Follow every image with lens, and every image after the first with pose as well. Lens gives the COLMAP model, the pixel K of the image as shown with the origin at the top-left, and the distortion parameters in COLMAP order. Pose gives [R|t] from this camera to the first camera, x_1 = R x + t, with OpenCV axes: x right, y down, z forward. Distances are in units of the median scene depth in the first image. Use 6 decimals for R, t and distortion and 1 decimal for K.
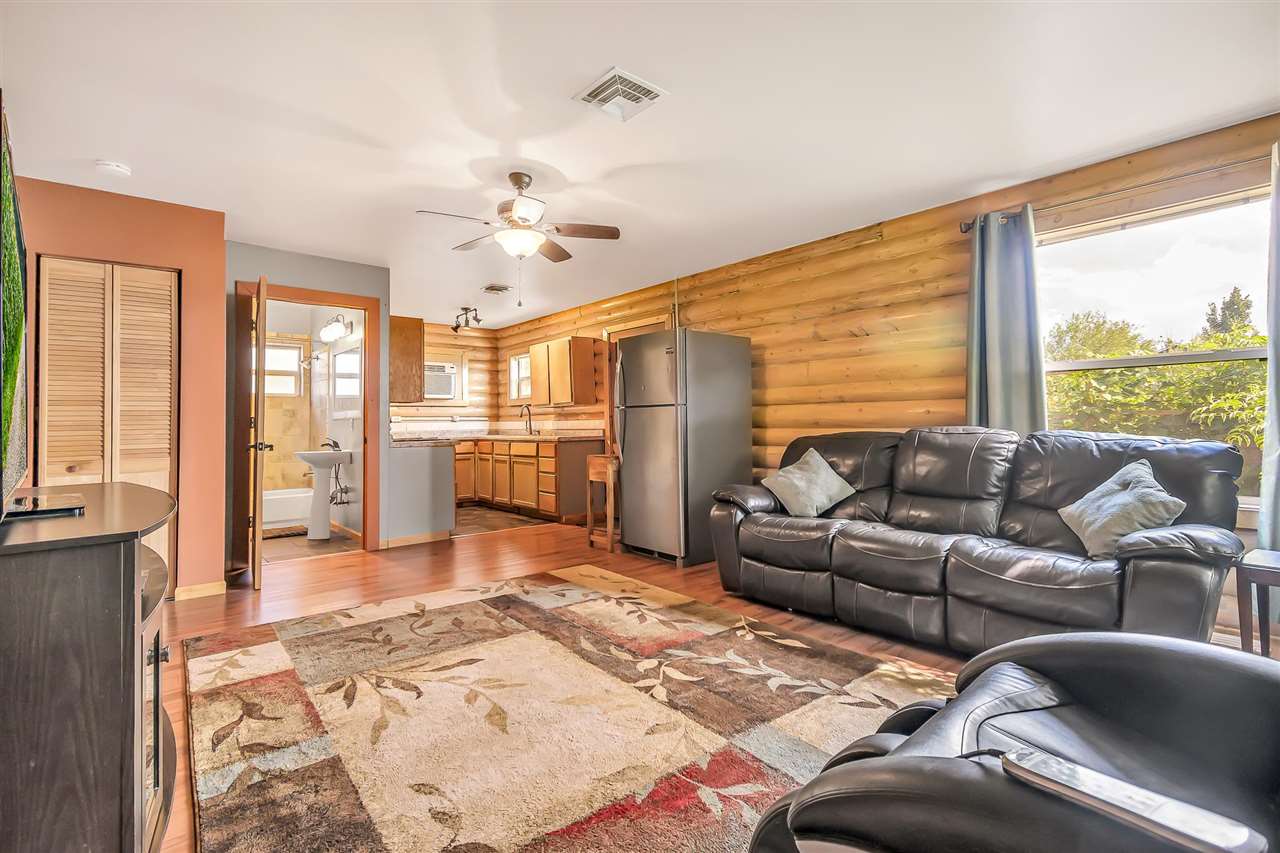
lens RADIAL K [[585.9, 0, 637.1], [0, 585.9, 404.5], [0, 0, 1]] dist [0.002007, -0.000005]
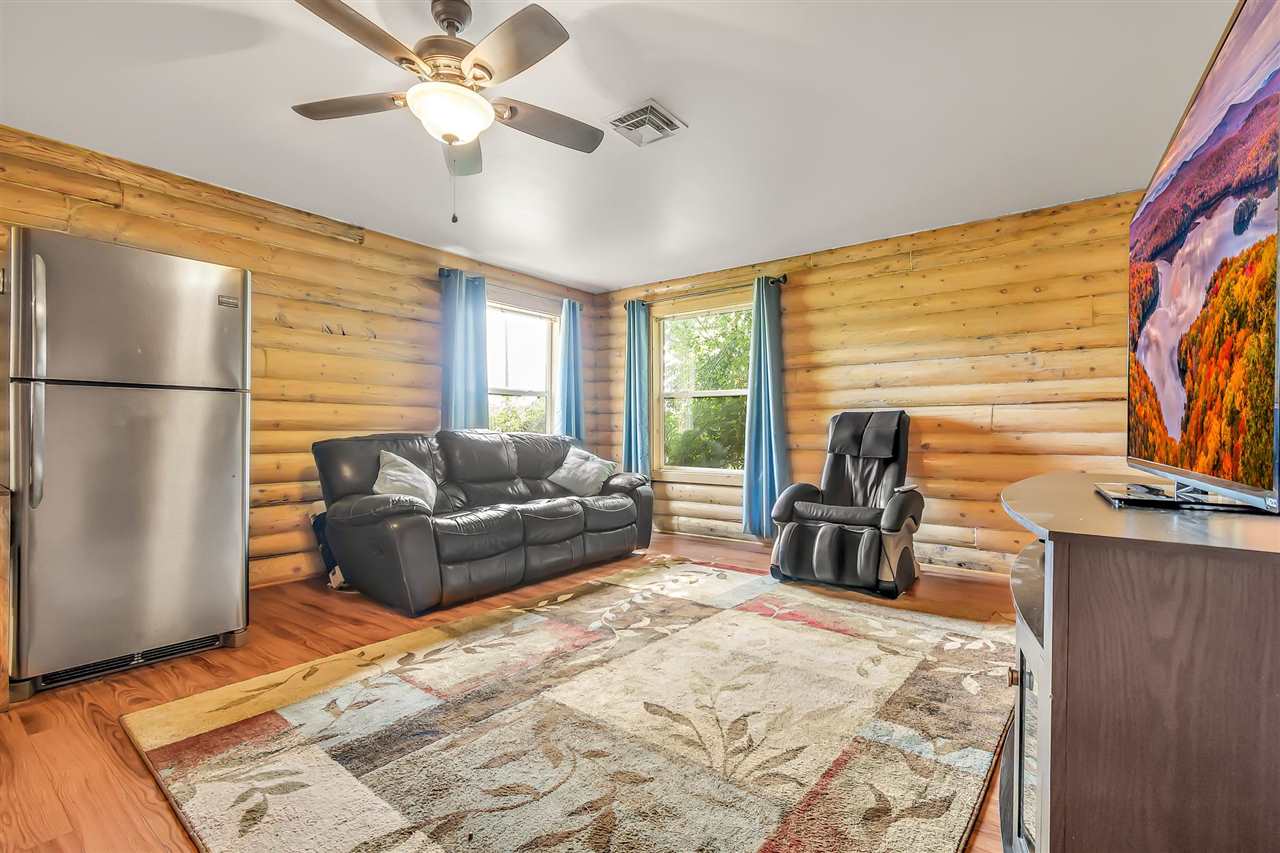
lens RADIAL K [[579.2, 0, 630.8], [0, 579.2, 432.1], [0, 0, 1]] dist [0.002812, -0.000768]
pose [[-0.201287, 0.009680, 0.979485, -0.815320], [-0.031561, 0.999368, -0.016362, 0.054331], [-0.979024, -0.034207, -0.200854, 0.922011]]
